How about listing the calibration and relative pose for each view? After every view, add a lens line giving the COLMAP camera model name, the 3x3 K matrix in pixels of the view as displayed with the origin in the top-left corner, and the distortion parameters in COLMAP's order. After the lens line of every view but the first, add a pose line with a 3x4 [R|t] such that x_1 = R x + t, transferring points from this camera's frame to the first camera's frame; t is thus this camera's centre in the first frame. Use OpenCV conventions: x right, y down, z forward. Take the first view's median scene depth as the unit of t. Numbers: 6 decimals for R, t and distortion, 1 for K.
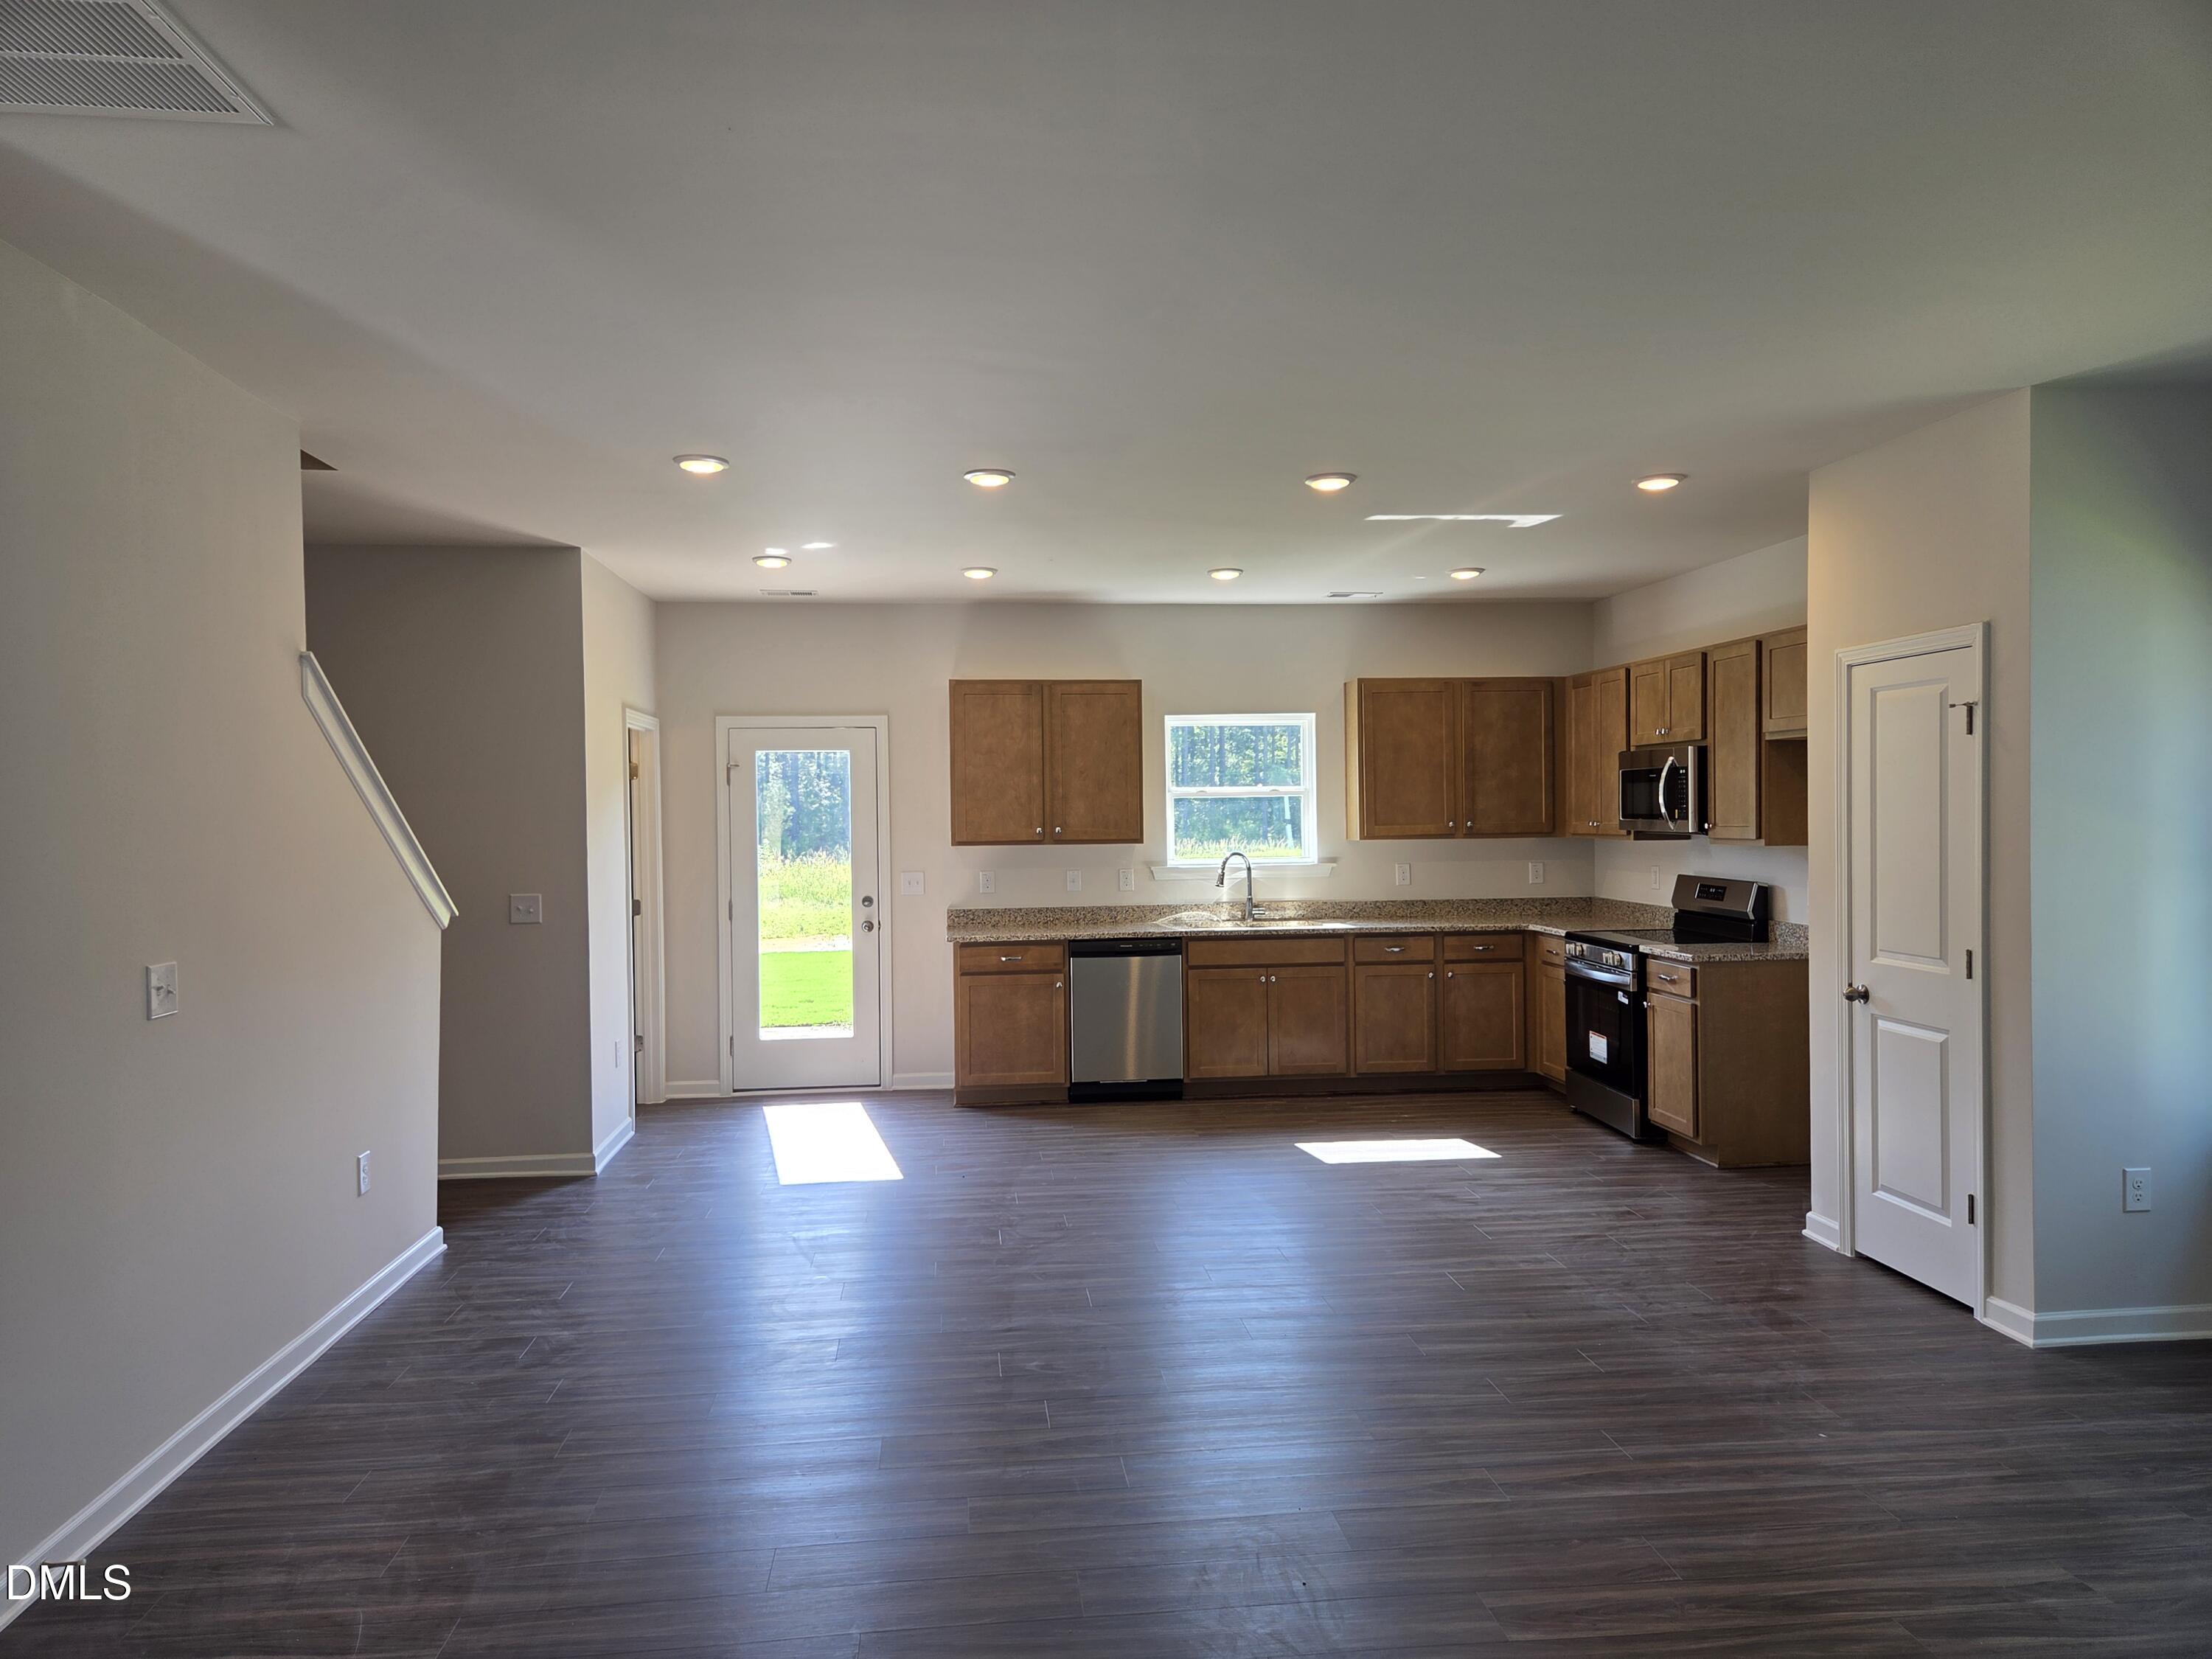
lens RADIAL K [[1471.6, 0, 1106.0], [0, 1471.6, 829.5], [0, 0, 1]] dist [0.077964, -0.067873]
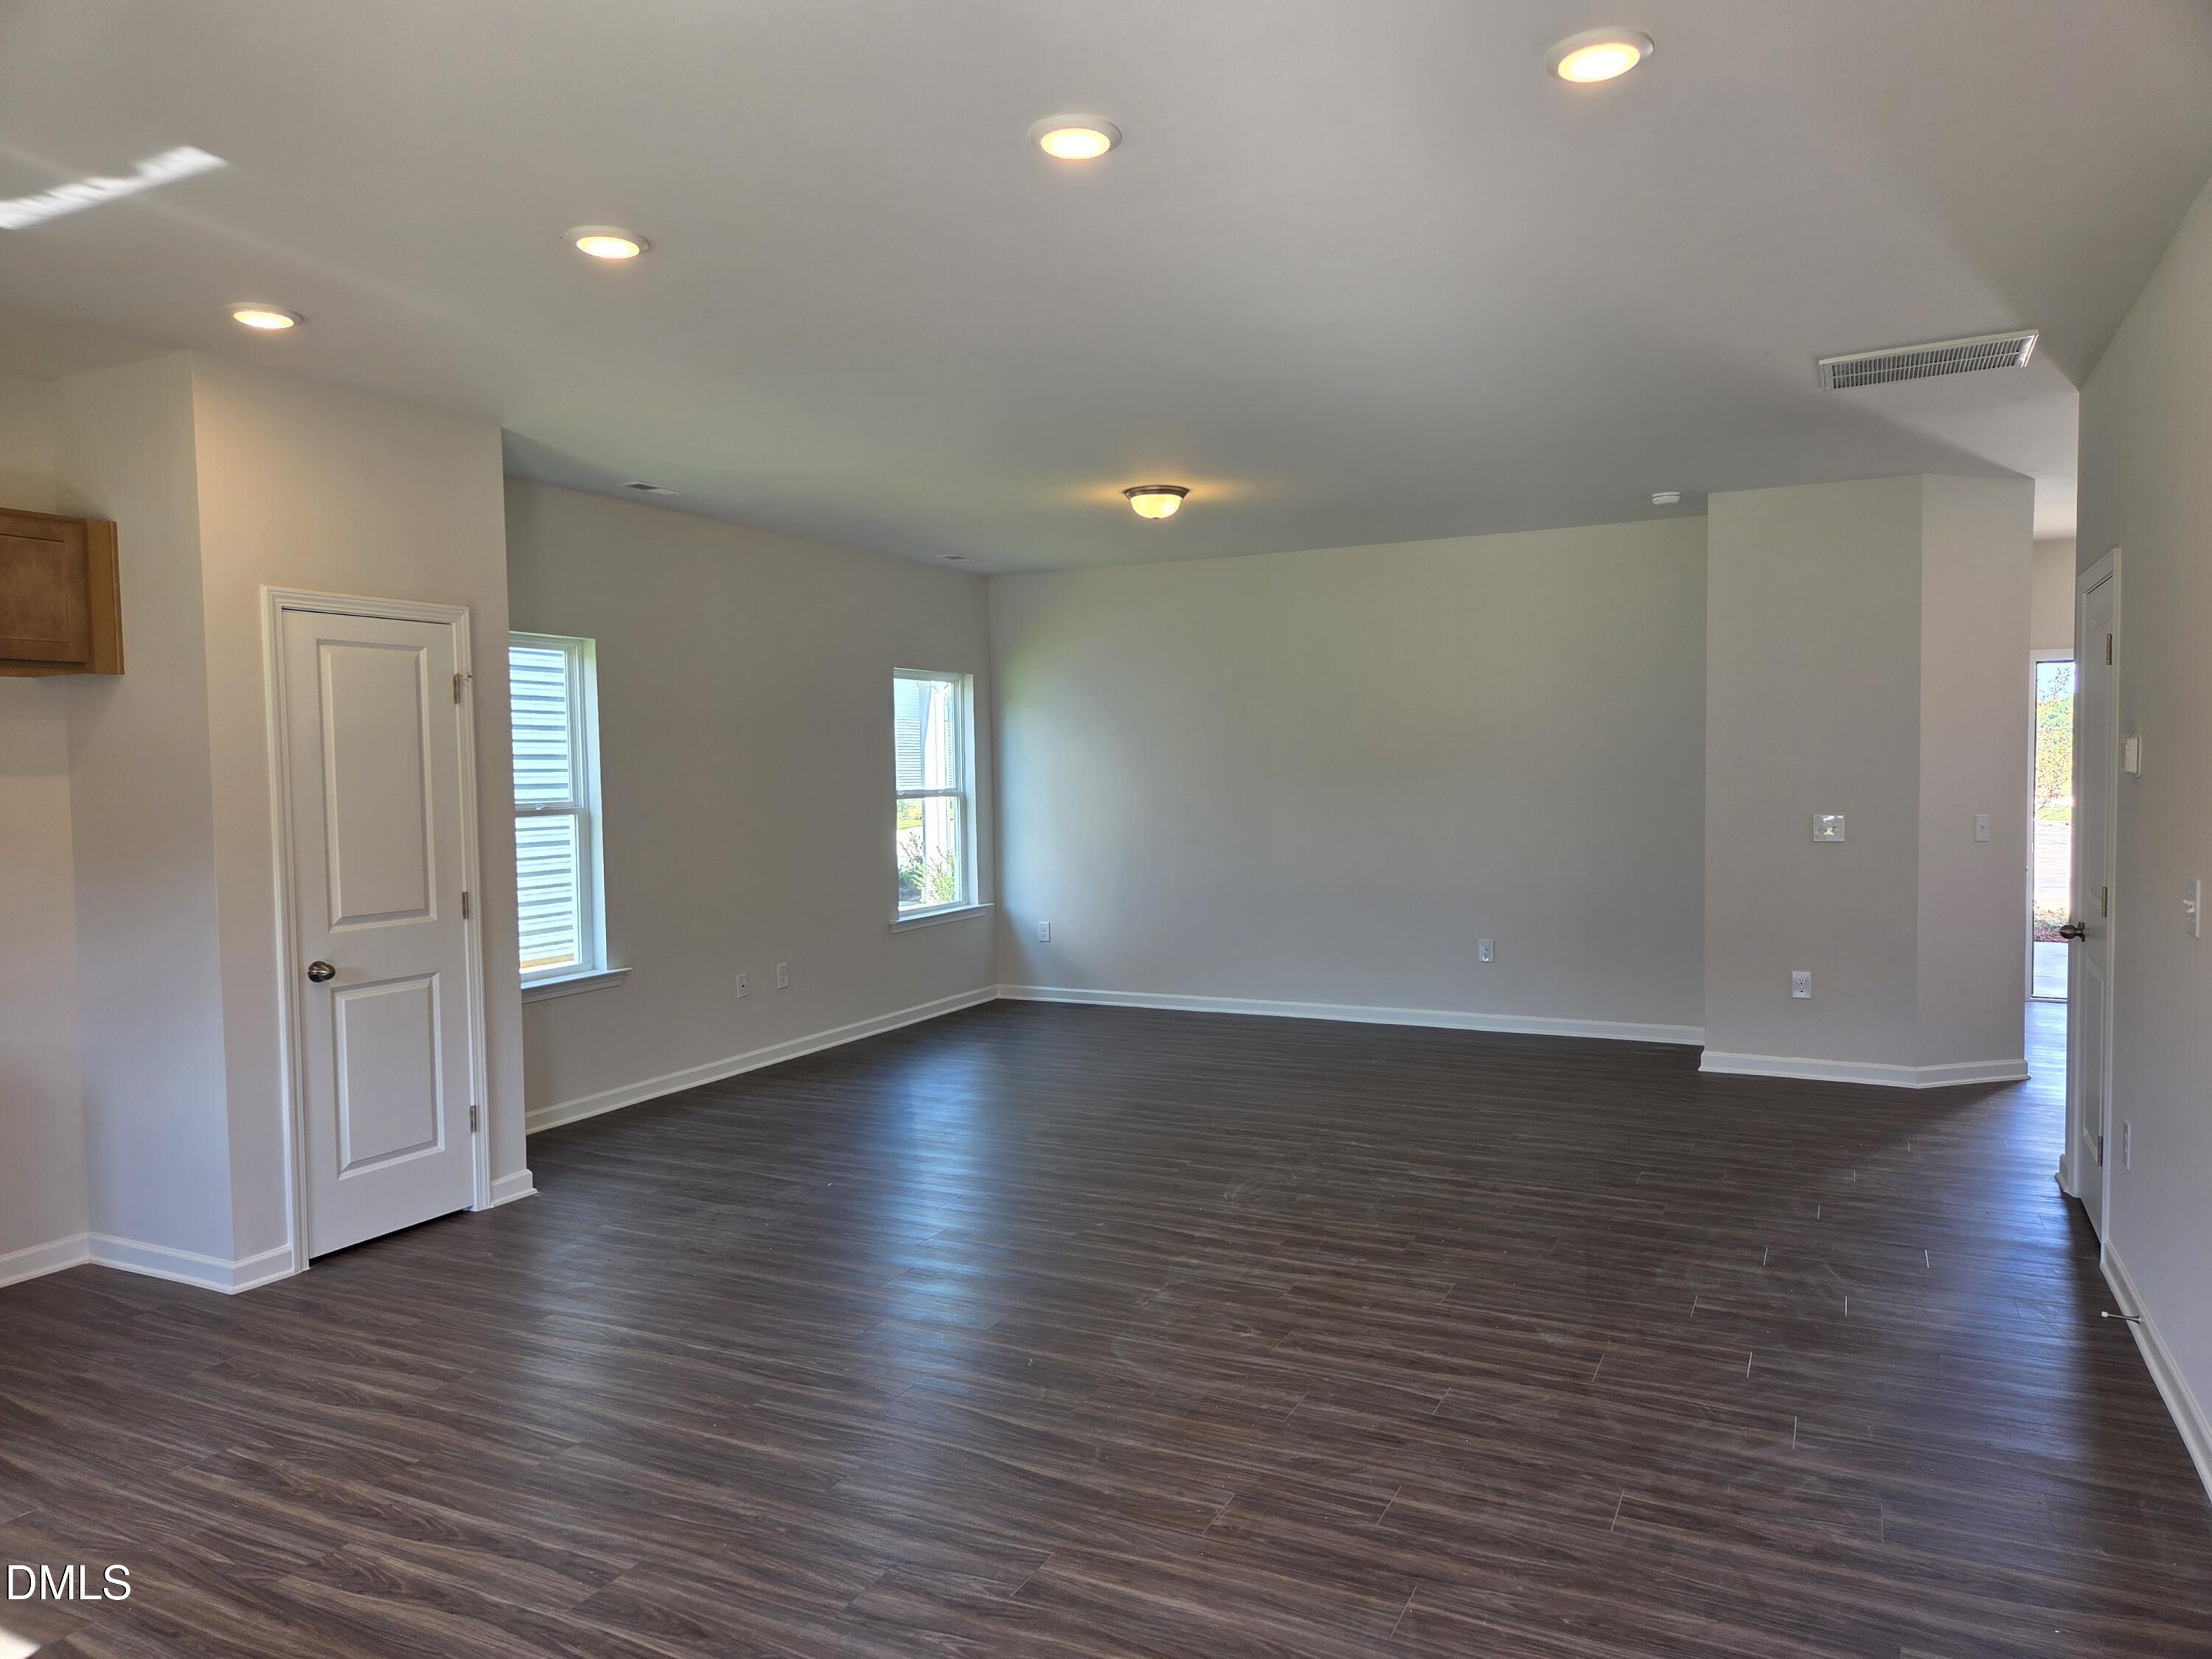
lens RADIAL K [[1471.6, 0, 1106.0], [0, 1471.6, 829.5], [0, 0, 1]] dist [0.077964, -0.067873]
pose [[-0.841510, 0.002877, 0.540235, -0.288050], [0.033195, 0.998372, 0.046390, -0.002834], [-0.539221, 0.056971, -0.840235, 1.089947]]
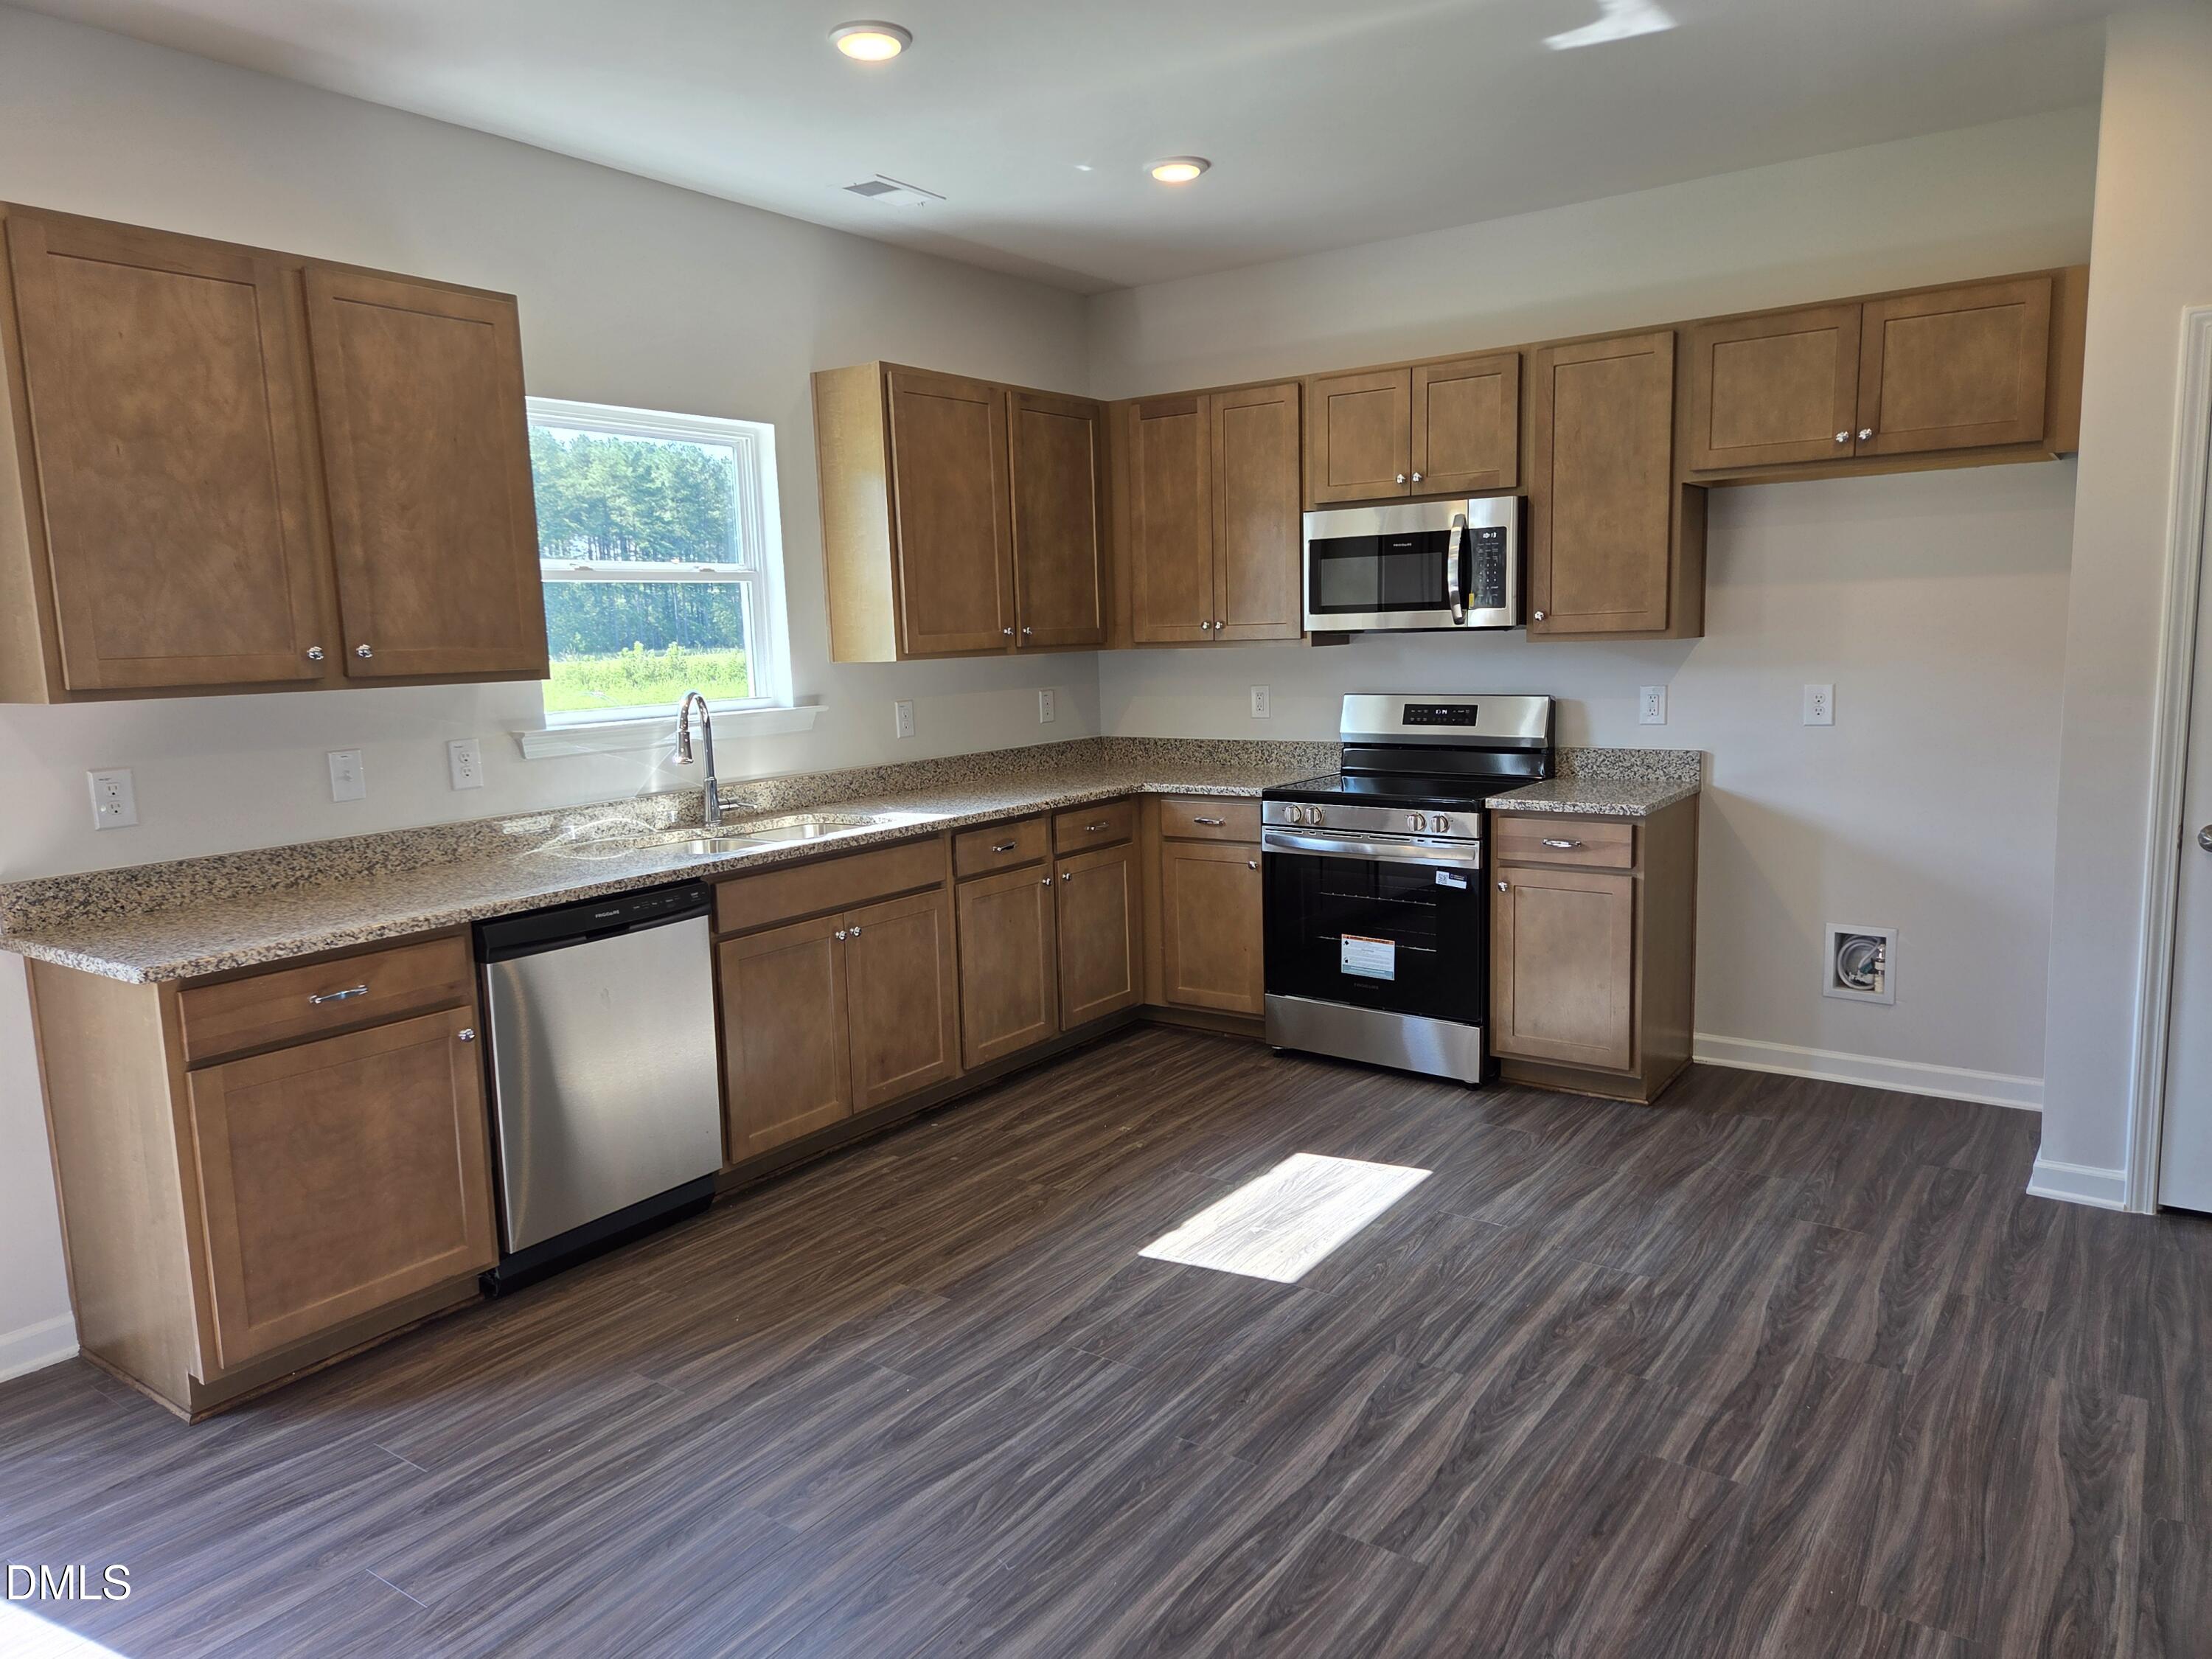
lens RADIAL K [[1471.6, 0, 1106.0], [0, 1471.6, 829.5], [0, 0, 1]] dist [0.077964, -0.067873]
pose [[0.661252, -0.111203, 0.741876, -0.236271], [0.030592, 0.992126, 0.121447, 0.006005], [-0.749540, -0.057612, 0.659447, 0.670061]]
